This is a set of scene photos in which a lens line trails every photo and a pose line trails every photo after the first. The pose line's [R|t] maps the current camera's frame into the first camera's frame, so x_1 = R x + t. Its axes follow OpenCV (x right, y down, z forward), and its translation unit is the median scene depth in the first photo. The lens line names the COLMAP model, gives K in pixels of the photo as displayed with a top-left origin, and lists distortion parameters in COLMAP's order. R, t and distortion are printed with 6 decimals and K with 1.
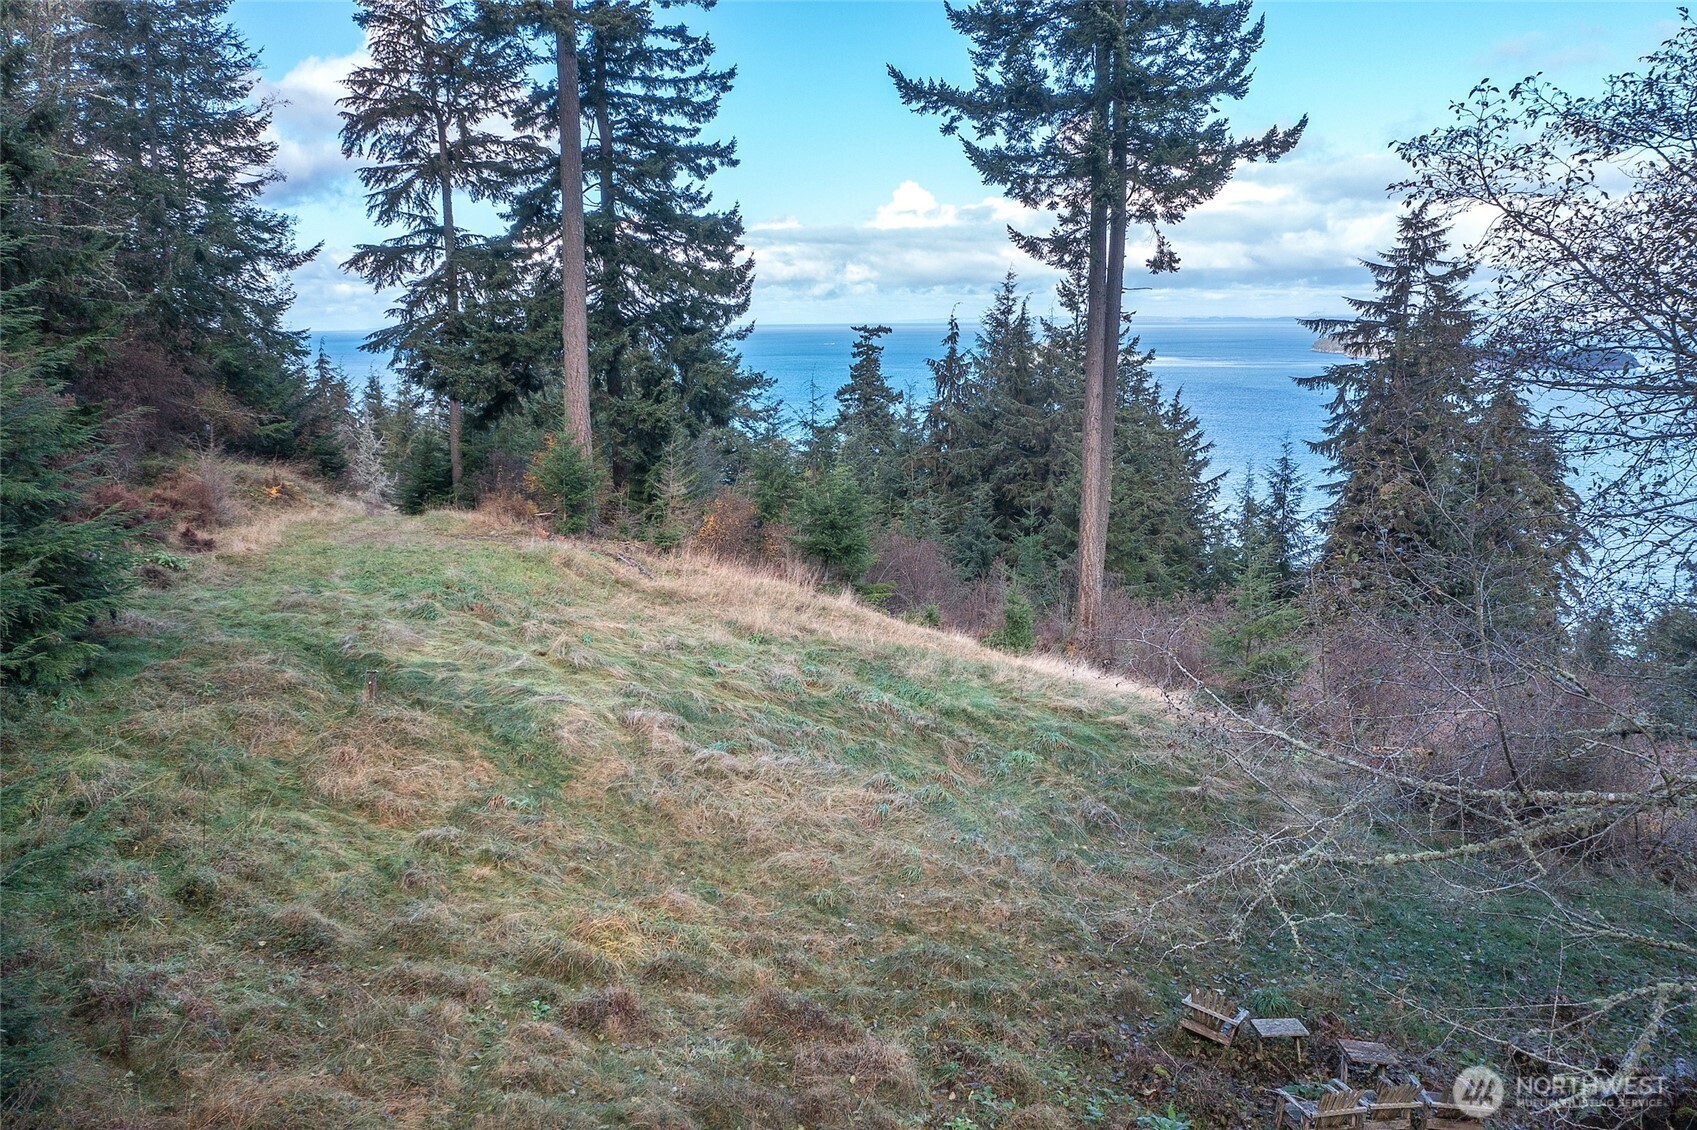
lens RADIAL K [[1330.1, 0, 850.2], [0, 1330.1, 576.5], [0, 0, 1]] dist [-0.029909, 0.048494]
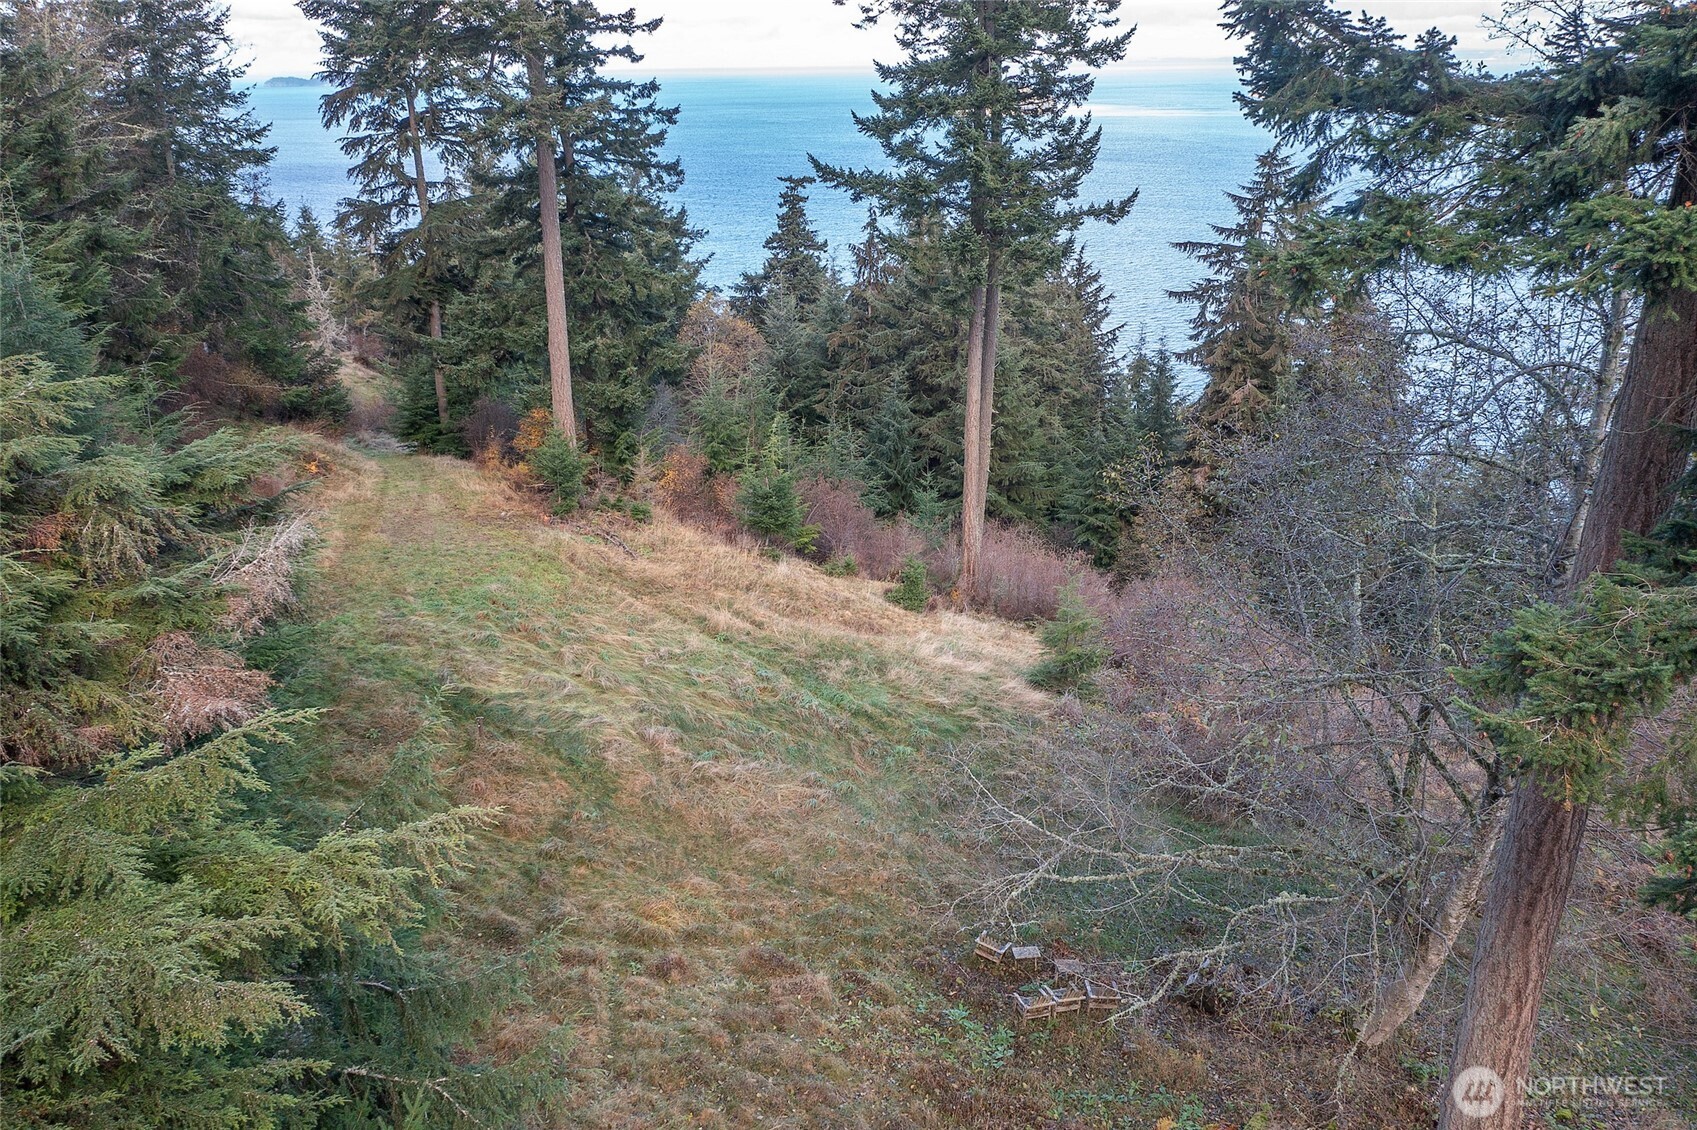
lens RADIAL K [[1330.1, 0, 850.2], [0, 1330.1, 576.5], [0, 0, 1]] dist [-0.029909, 0.048494]
pose [[0.998522, -0.022902, 0.049293, -0.002879], [0.013849, 0.984164, 0.176721, -0.316495], [-0.052559, -0.175777, 0.983026, -0.450674]]
